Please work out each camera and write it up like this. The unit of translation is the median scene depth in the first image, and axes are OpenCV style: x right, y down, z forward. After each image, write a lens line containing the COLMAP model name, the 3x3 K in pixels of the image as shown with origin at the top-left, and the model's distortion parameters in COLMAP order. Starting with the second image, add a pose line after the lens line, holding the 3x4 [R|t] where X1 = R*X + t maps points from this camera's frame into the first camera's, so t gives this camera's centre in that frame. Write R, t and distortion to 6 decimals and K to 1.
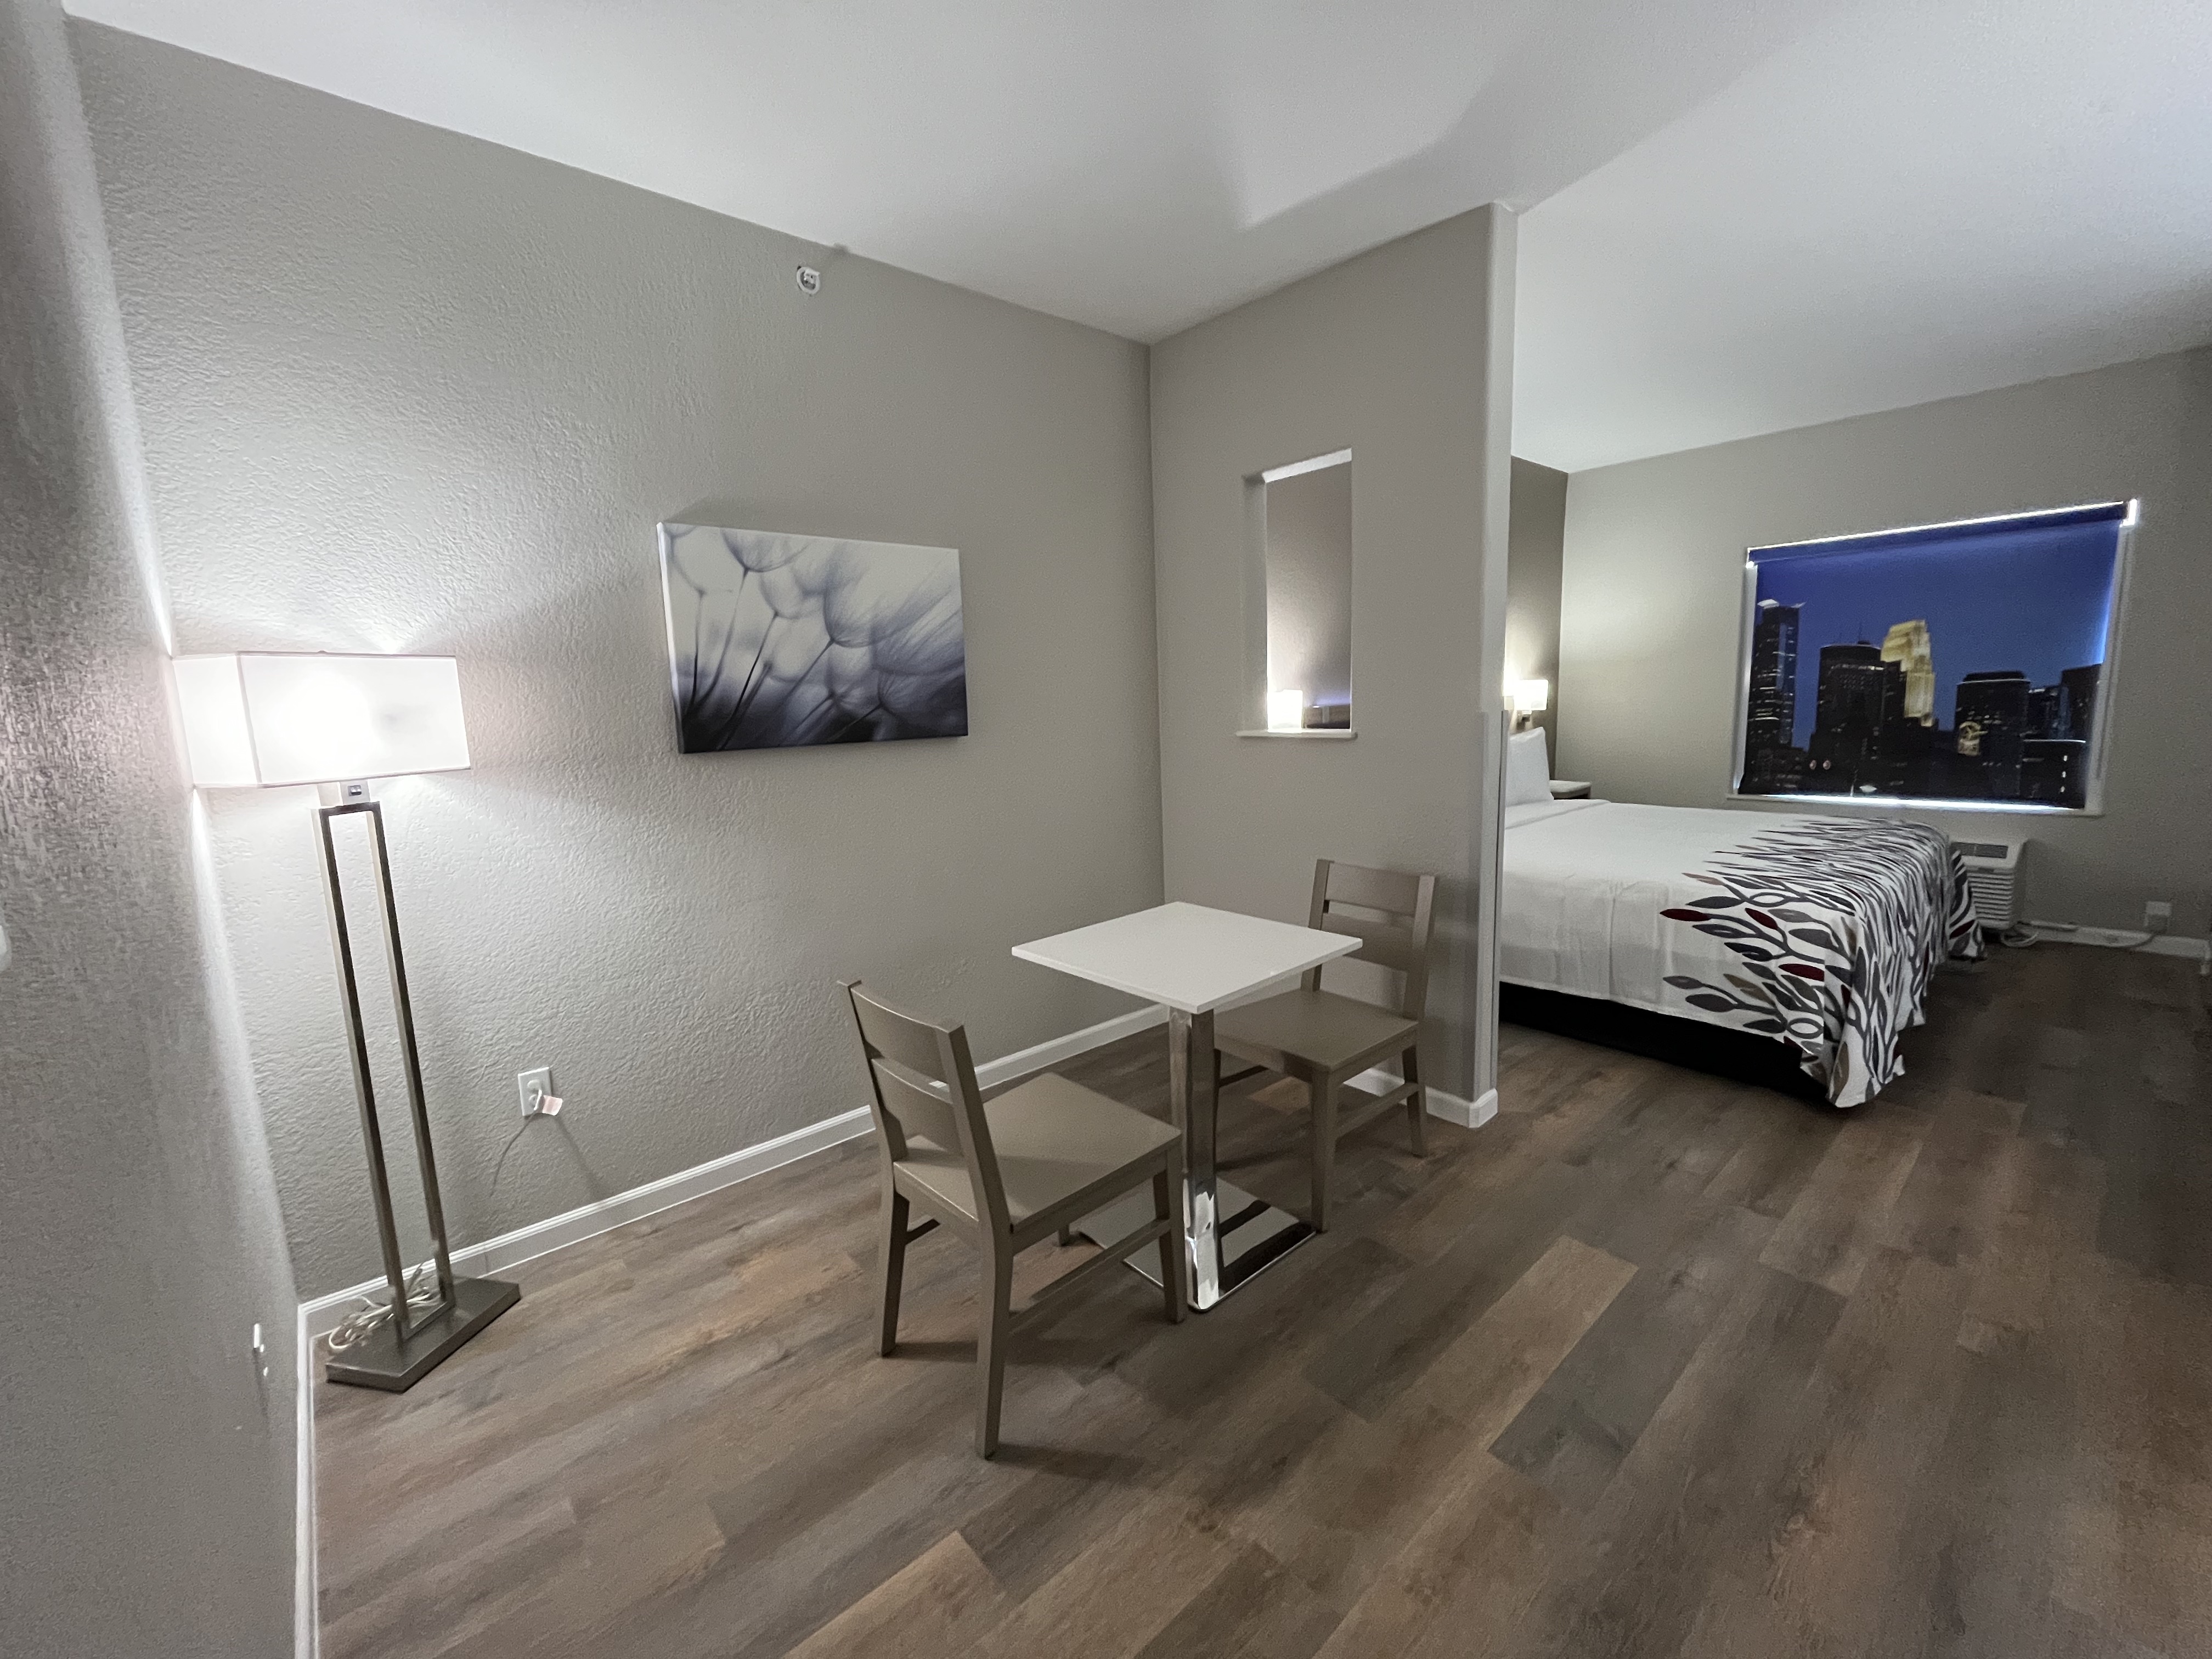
lens RADIAL K [[899.0, 0, 1127.2], [0, 899.0, 824.9], [0, 0, 1]] dist [0.011358, -0.000003]
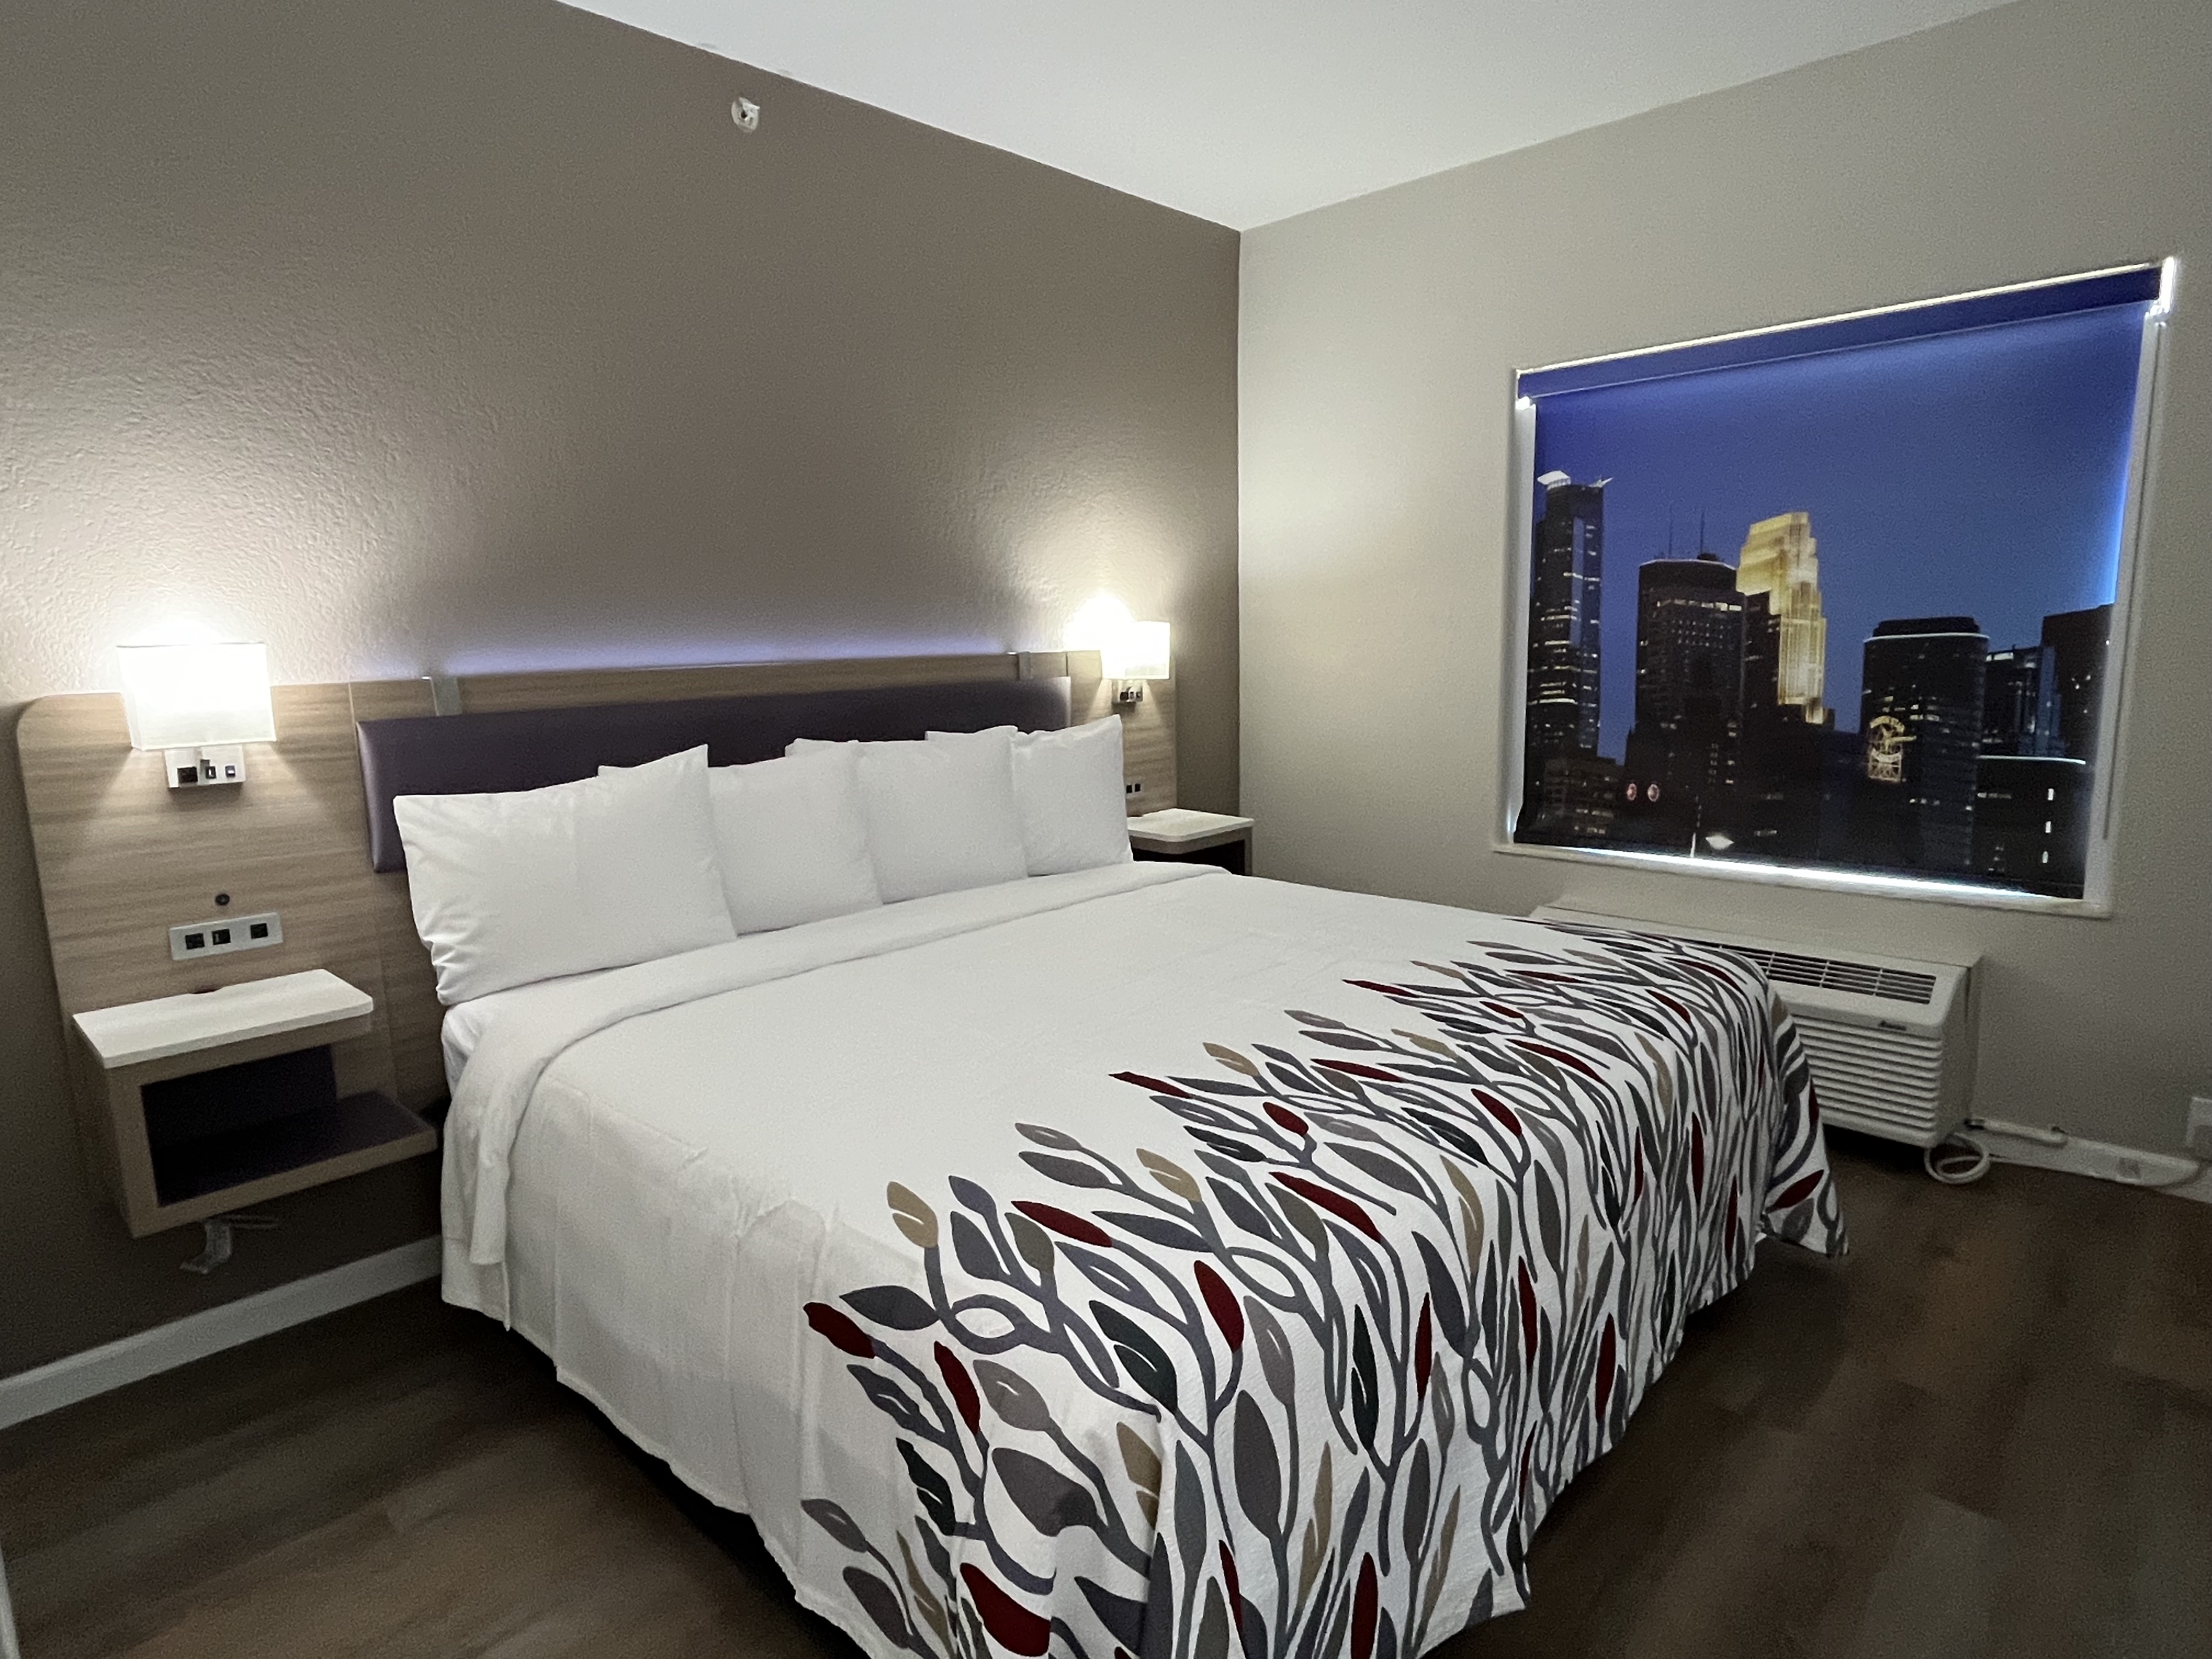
lens RADIAL K [[1219.5, 0, 1108.4], [0, 1219.5, 824.0], [0, 0, 1]] dist [0.006726, 0.000486]
pose [[0.997489, -0.000093, 0.070820, 0.465890], [-0.000734, 0.999932, 0.011649, -0.063641], [-0.070816, -0.011672, 0.997421, 0.366974]]
